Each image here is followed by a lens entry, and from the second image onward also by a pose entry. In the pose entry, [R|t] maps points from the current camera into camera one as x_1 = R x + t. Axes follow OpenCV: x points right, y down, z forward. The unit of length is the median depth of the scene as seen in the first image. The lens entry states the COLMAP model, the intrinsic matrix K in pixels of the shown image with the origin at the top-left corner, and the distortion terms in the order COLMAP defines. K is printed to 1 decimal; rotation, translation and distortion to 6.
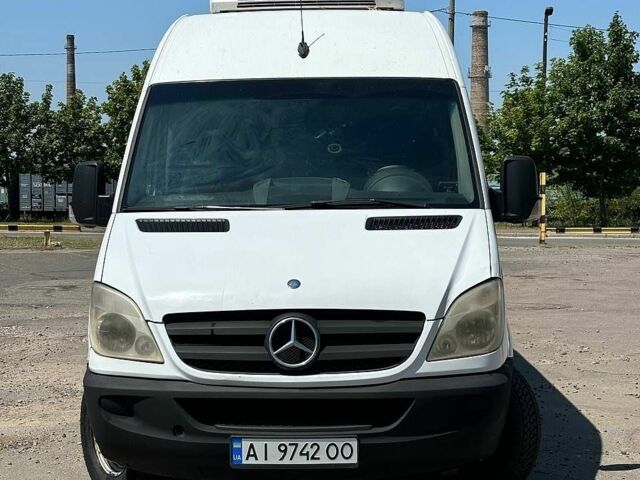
lens RADIAL K [[1321.8, 0, 319.8], [0, 1321.8, 241.4], [0, 0, 1]] dist [0.158276, 0.000000]
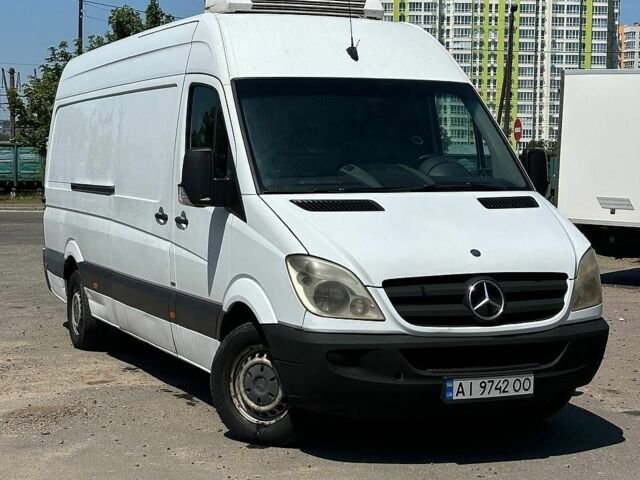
lens RADIAL K [[1321.8, 0, 321.8], [0, 1321.8, 238.9], [0, 0, 1]] dist [0.158276, 0.000000]
pose [[0.912976, -0.014818, 0.407744, -0.660190], [0.007151, 0.999768, 0.020321, -0.006899], [-0.407950, -0.015636, 0.912870, -0.068778]]
